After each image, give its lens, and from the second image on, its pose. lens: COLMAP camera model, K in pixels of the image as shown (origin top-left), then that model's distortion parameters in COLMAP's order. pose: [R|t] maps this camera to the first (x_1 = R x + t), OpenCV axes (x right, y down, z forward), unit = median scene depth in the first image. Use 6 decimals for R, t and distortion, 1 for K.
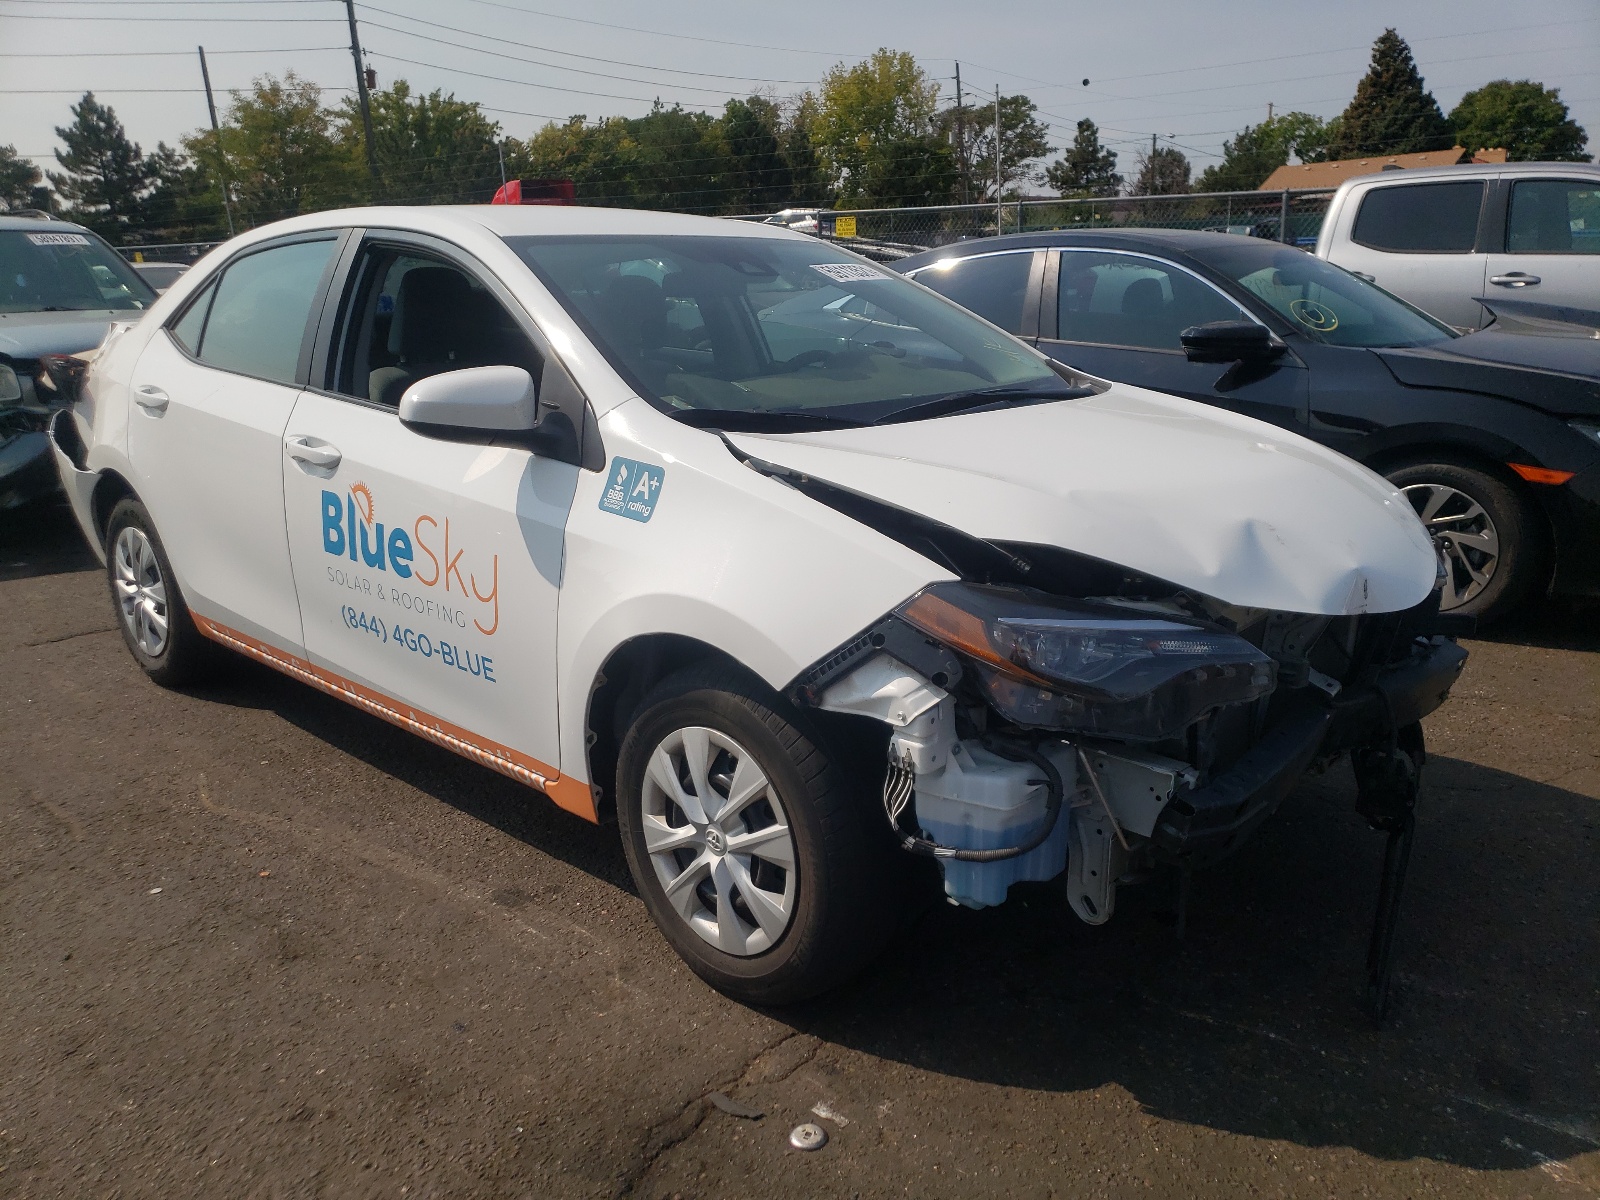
lens RADIAL K [[1194.3, 0, 800.0], [0, 1194.3, 600.0], [0, 0, 1]] dist [0.014710, 0.003751]
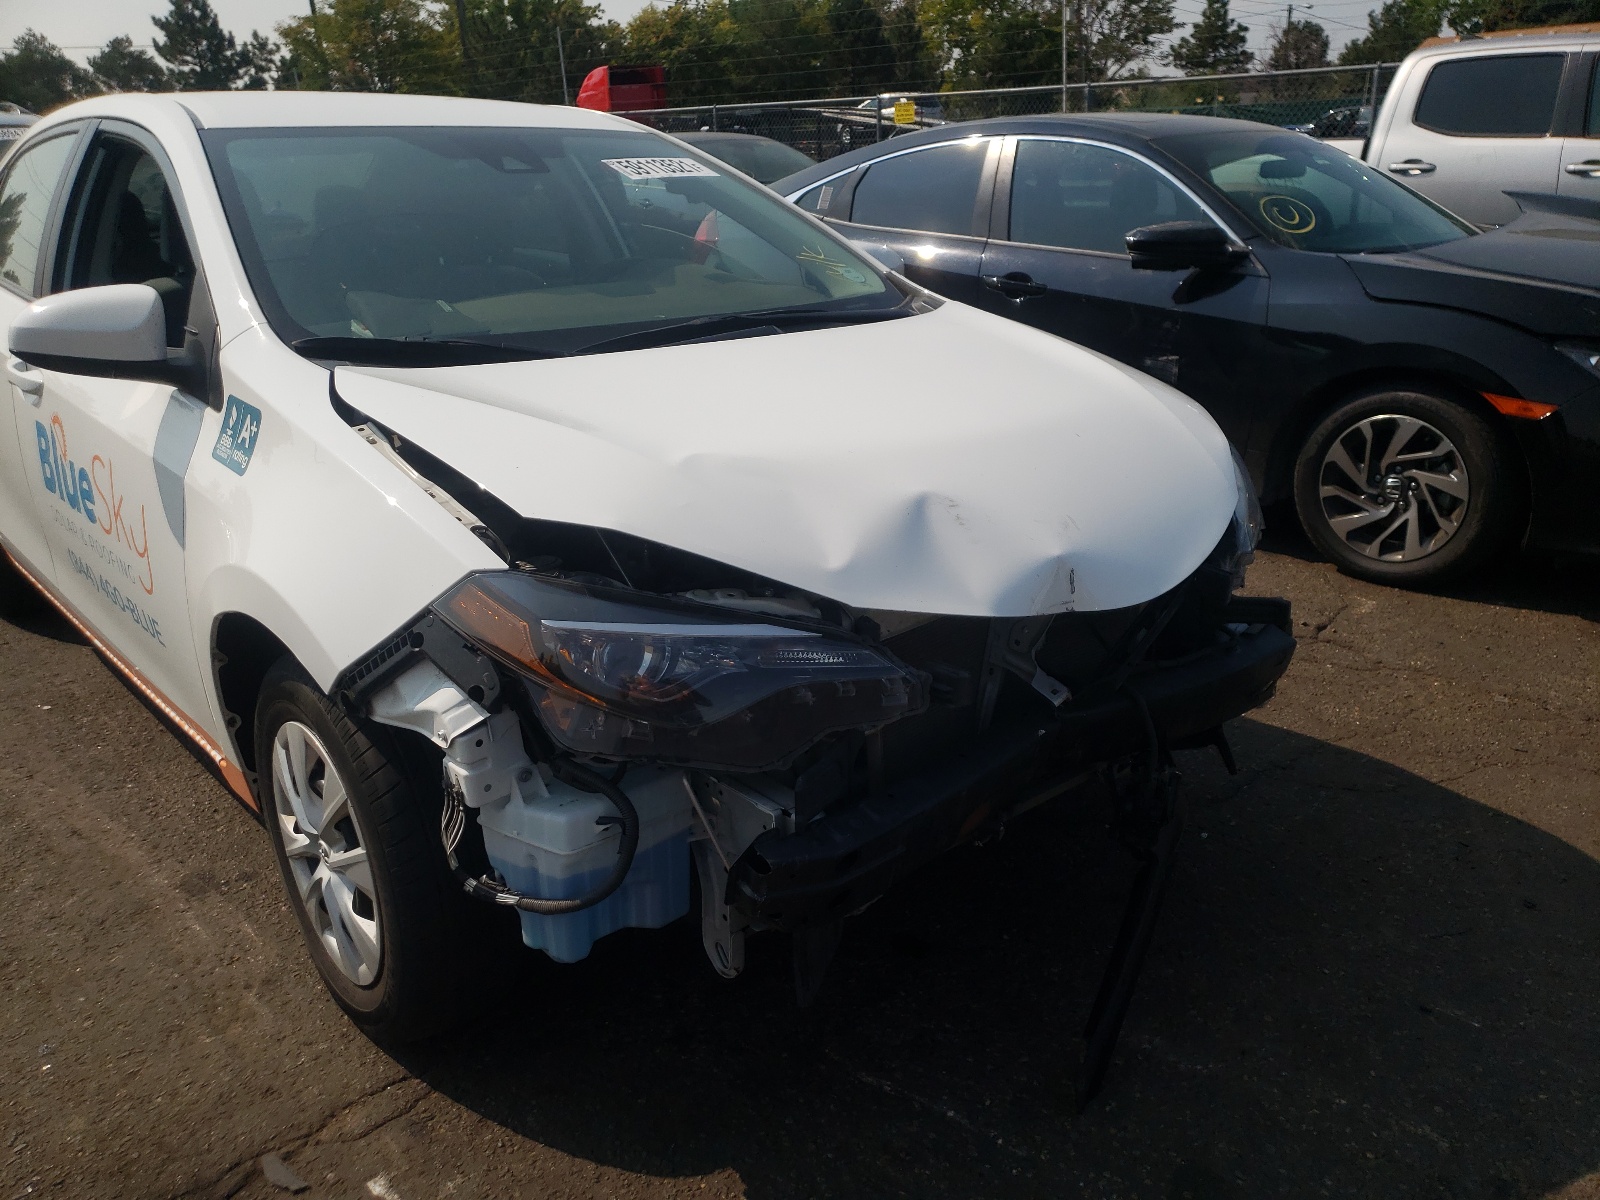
lens RADIAL K [[1201.9, 0, 800.0], [0, 1201.9, 600.0], [0, 0, 1]] dist [0.016355, 0.002272]
pose [[0.996685, 0.023061, -0.078025, 0.225884], [-0.016636, 0.996492, 0.082018, -0.037891], [0.079642, -0.080448, 0.993572, 0.124159]]
